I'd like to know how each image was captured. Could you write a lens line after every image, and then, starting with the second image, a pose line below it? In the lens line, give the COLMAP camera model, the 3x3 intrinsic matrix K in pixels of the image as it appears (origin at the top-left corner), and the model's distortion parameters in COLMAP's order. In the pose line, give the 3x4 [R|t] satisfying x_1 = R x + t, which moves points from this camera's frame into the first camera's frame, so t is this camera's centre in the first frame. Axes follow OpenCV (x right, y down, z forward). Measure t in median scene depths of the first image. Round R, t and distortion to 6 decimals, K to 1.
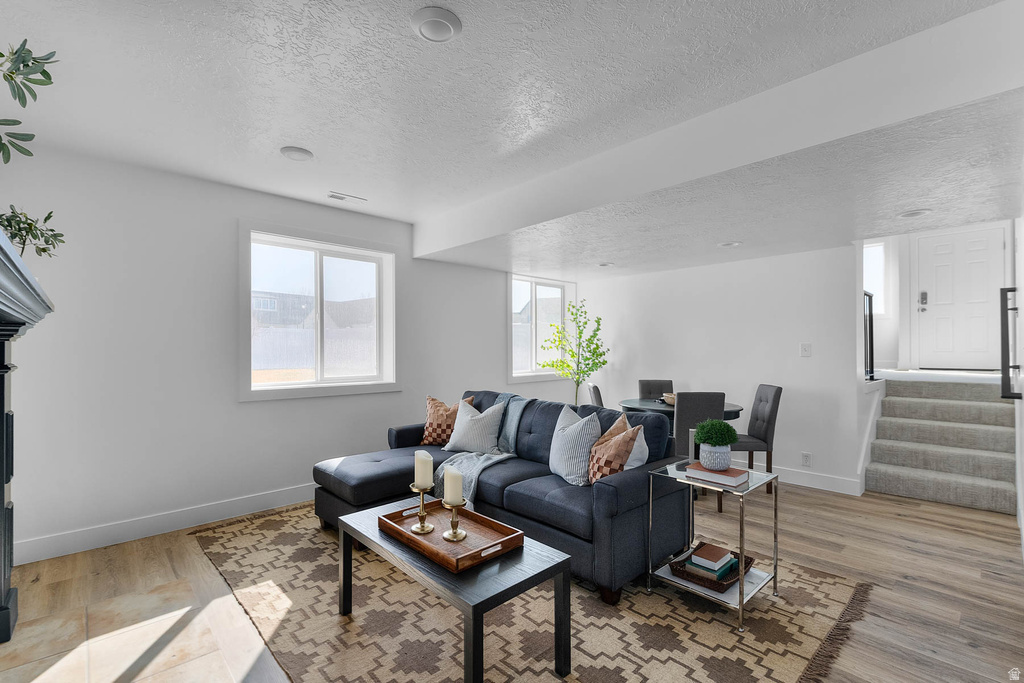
lens RADIAL K [[444.2, 0, 511.6], [0, 444.2, 346.6], [0, 0, 1]] dist [-0.001704, -0.001157]
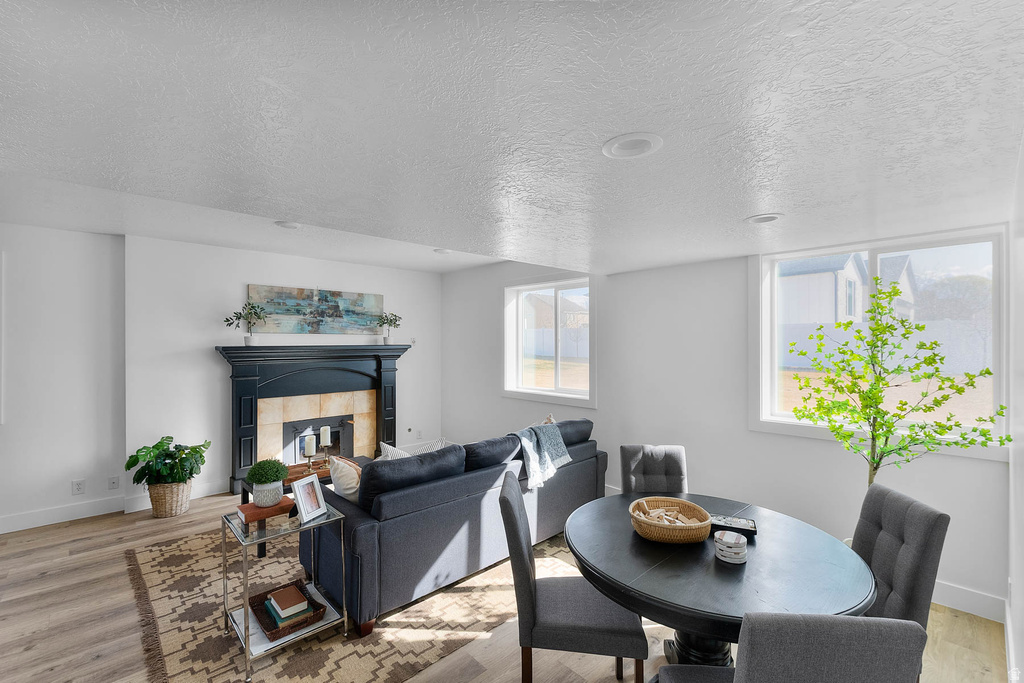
lens RADIAL K [[444.2, 0, 510.8], [0, 444.2, 341.3], [0, 0, 1]] dist [-0.001704, -0.001157]
pose [[0.019006, 0.000902, -0.999819, 1.792855], [0.007234, 0.999973, 0.001039, -0.135013], [0.999793, -0.007253, 0.018999, 1.824353]]
